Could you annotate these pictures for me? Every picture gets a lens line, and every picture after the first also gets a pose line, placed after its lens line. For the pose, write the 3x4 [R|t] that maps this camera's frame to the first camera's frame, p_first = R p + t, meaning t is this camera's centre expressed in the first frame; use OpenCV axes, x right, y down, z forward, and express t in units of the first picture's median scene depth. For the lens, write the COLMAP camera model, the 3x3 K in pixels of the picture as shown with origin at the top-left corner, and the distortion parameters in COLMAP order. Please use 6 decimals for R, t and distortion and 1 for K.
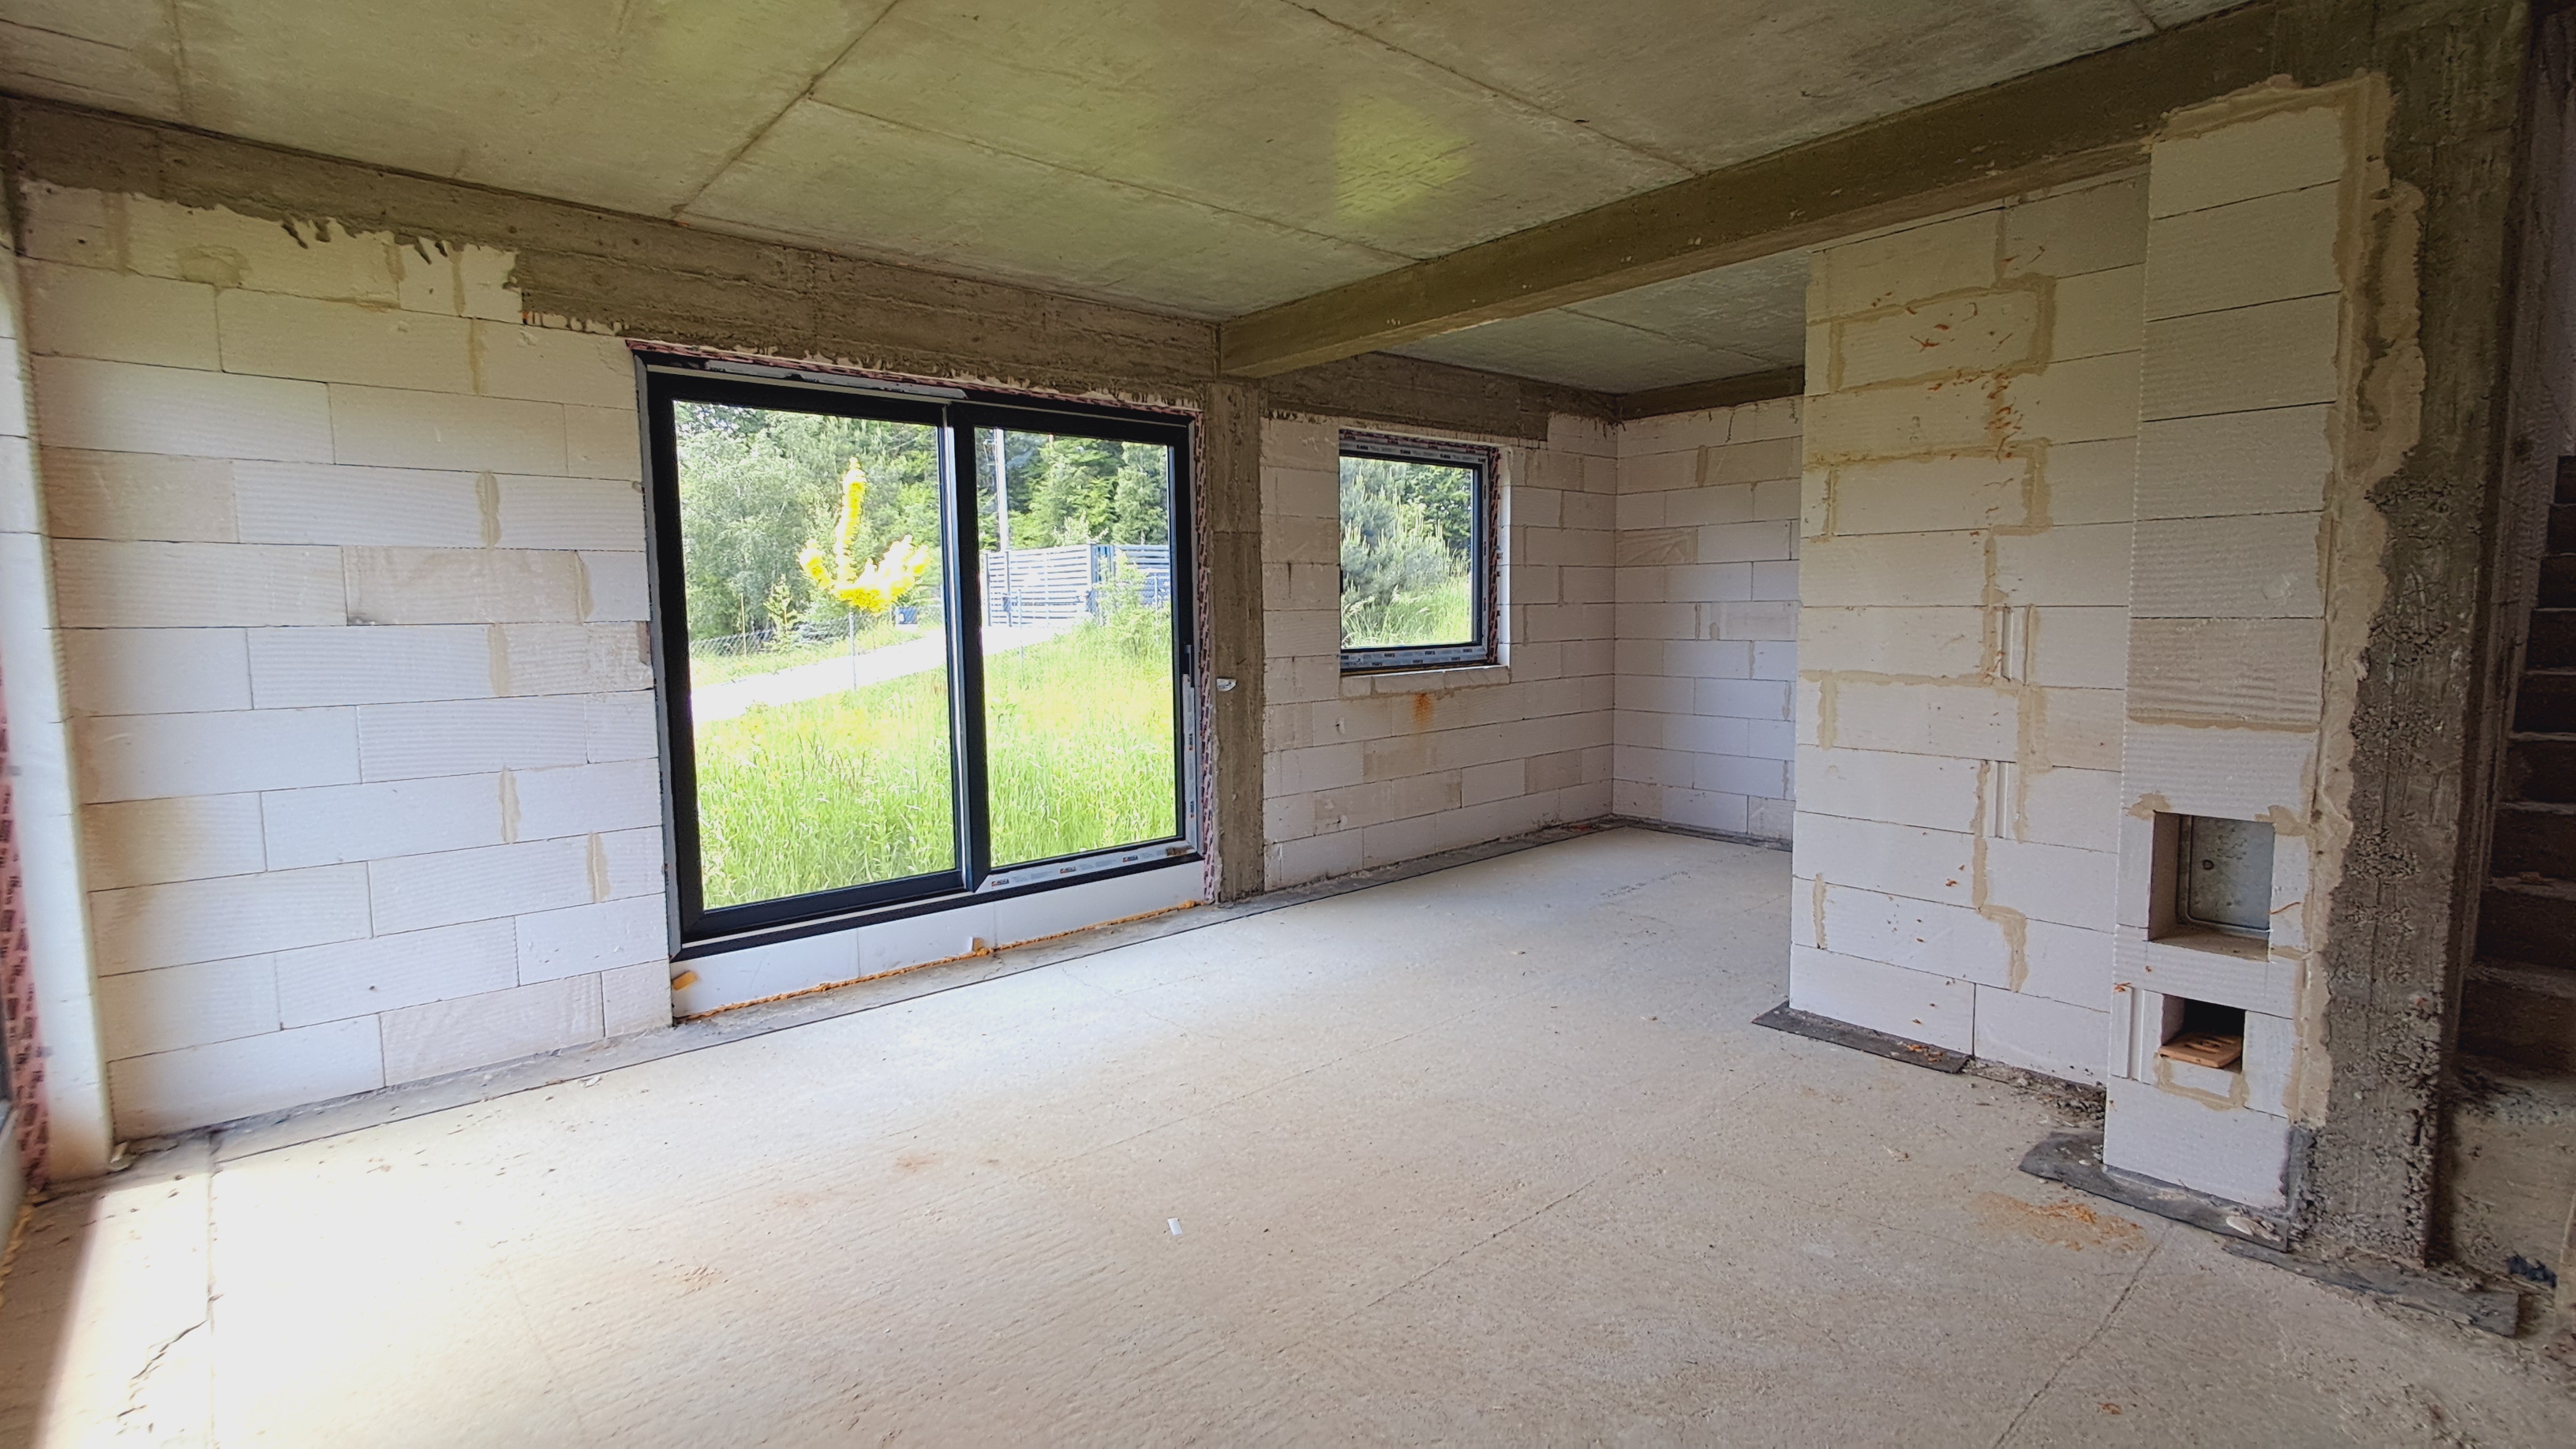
lens RADIAL K [[1158.6, 0, 1288.2], [0, 1158.6, 710.6], [0, 0, 1]] dist [0.008408, -0.005085]
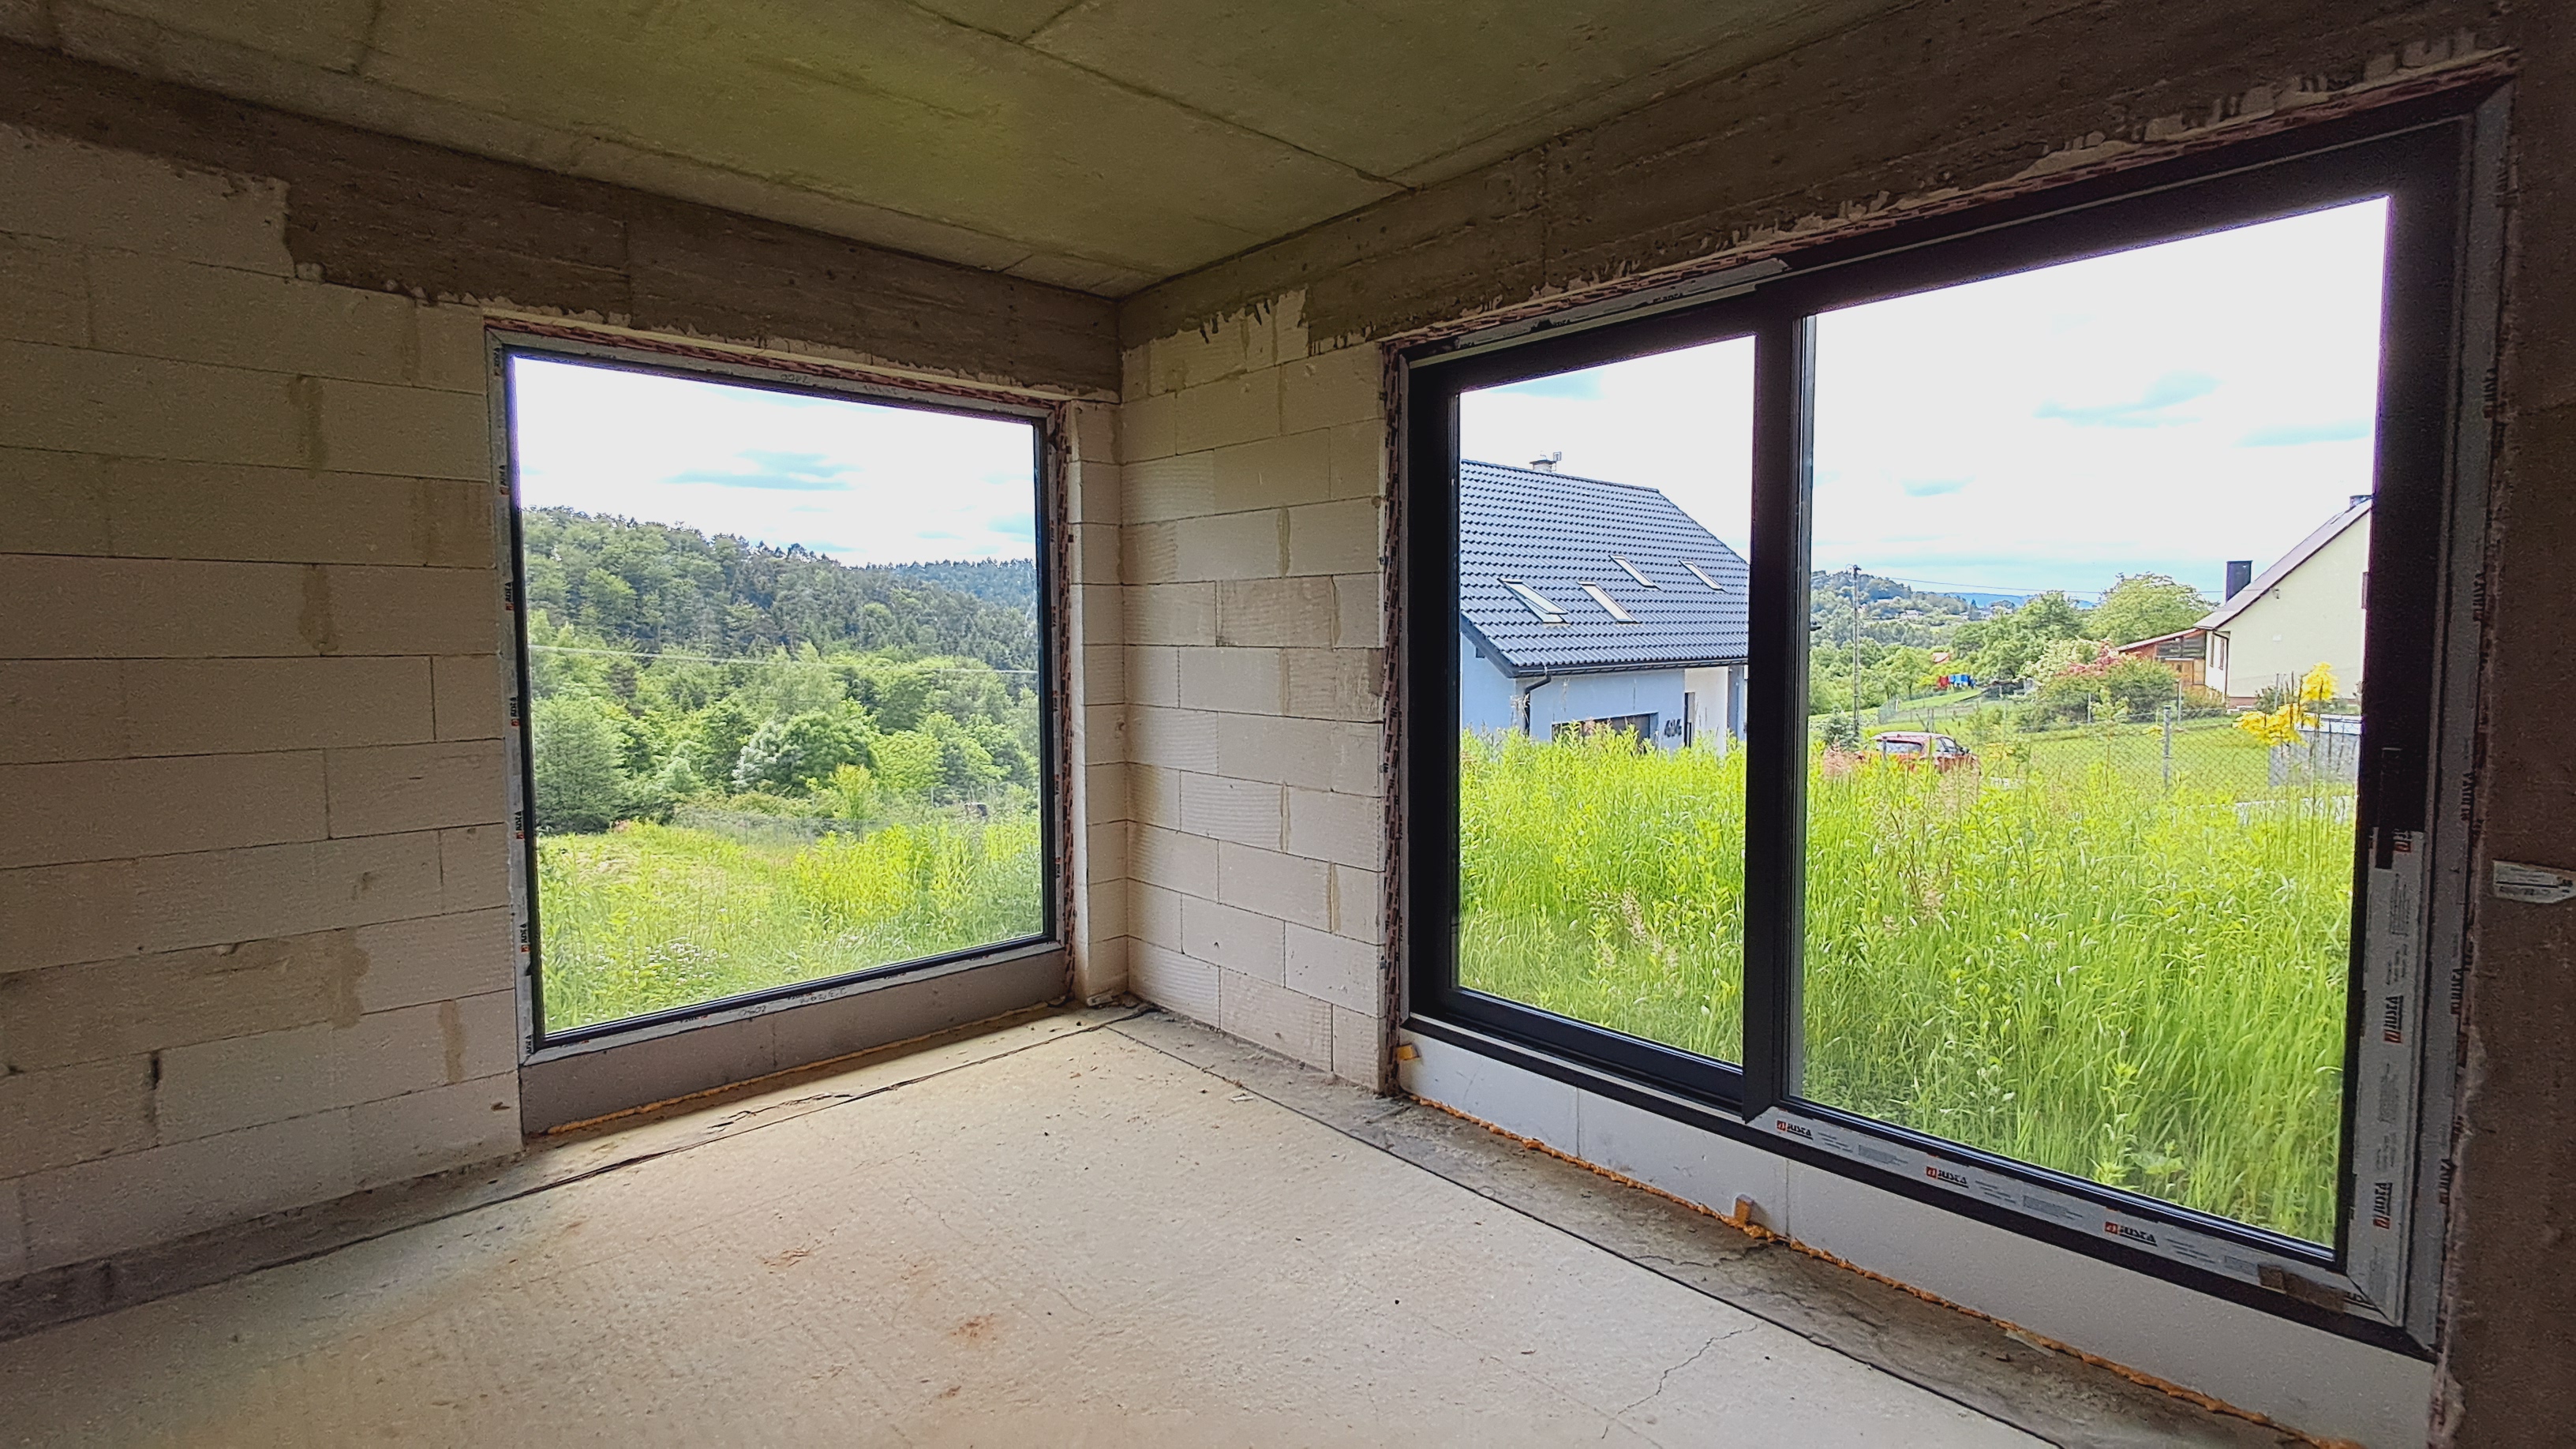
lens RADIAL K [[1158.6, 0, 1288.6], [0, 1158.6, 711.4], [0, 0, 1]] dist [0.008408, -0.005085]
pose [[0.031751, 0.080996, -0.996209, 0.326644], [-0.086110, 0.993227, 0.078009, -0.085183], [0.995780, 0.083306, 0.038511, 0.823950]]
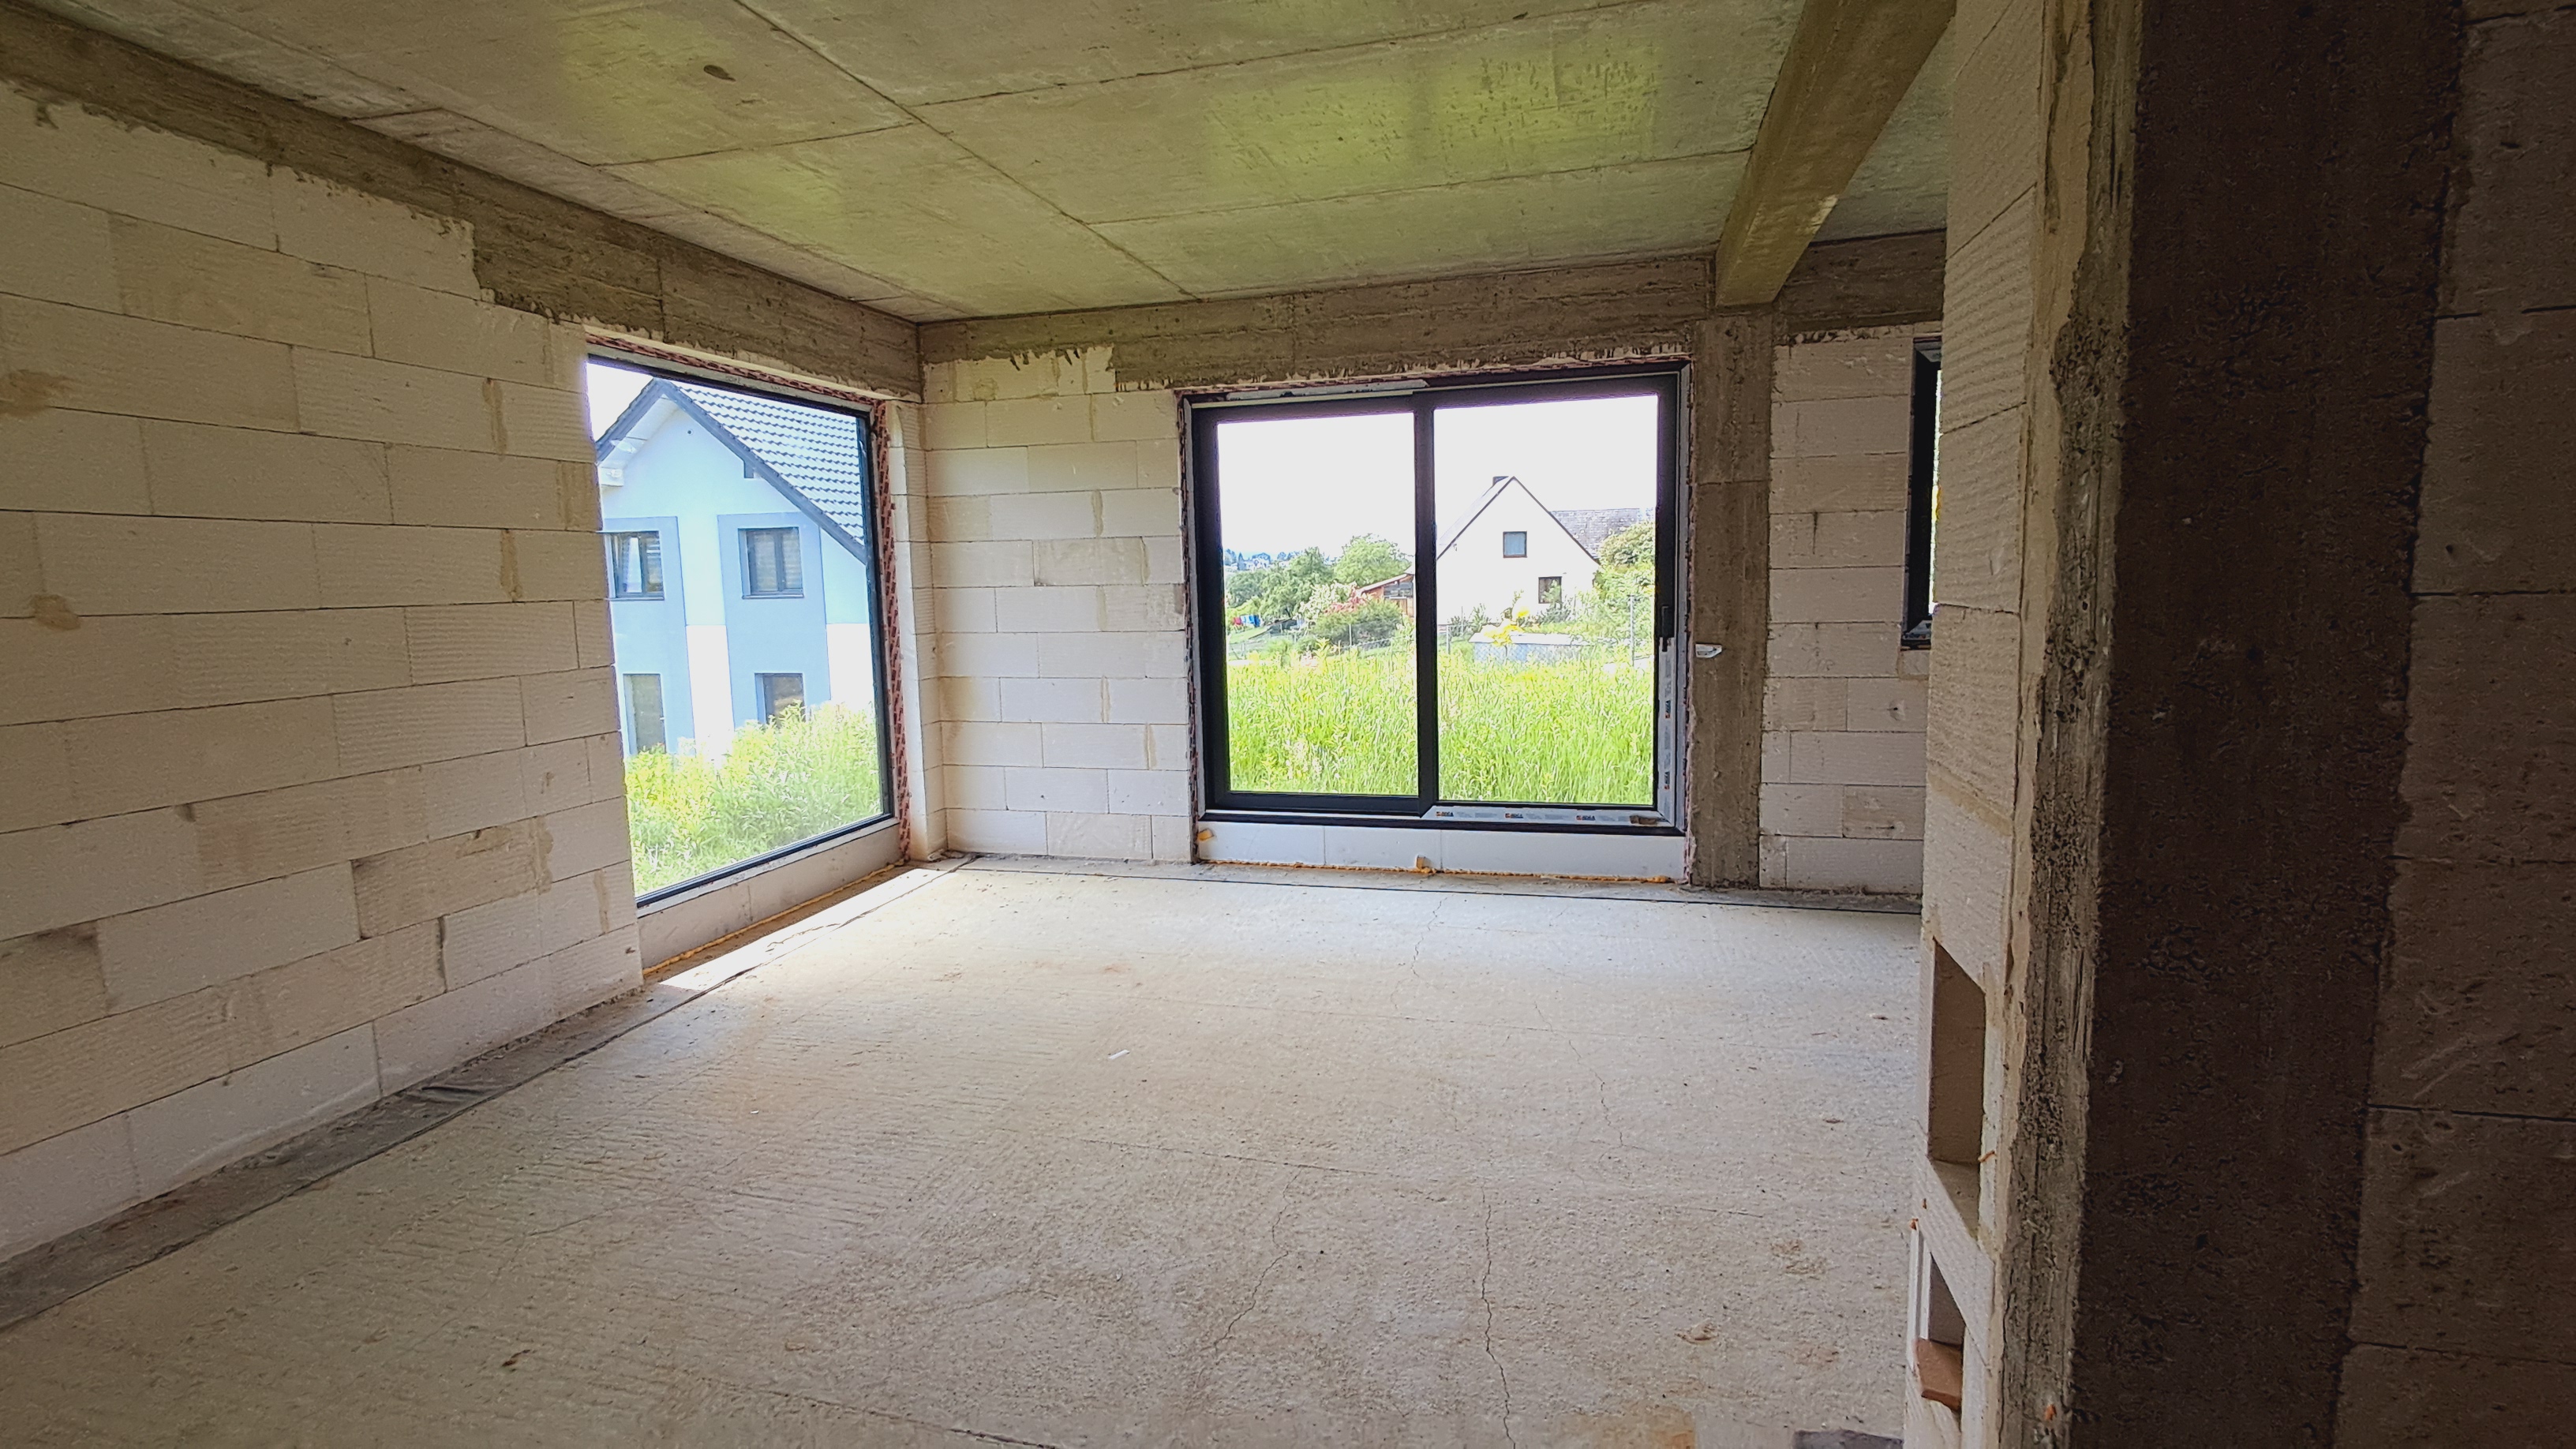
lens RADIAL K [[1158.6, 0, 1287.7], [0, 1158.6, 716.5], [0, 0, 1]] dist [0.008408, -0.005085]
pose [[0.561234, 0.099522, -0.821652, 0.670774], [-0.057884, 0.995033, 0.080984, -0.033685], [0.825631, 0.002110, 0.564207, 0.268012]]
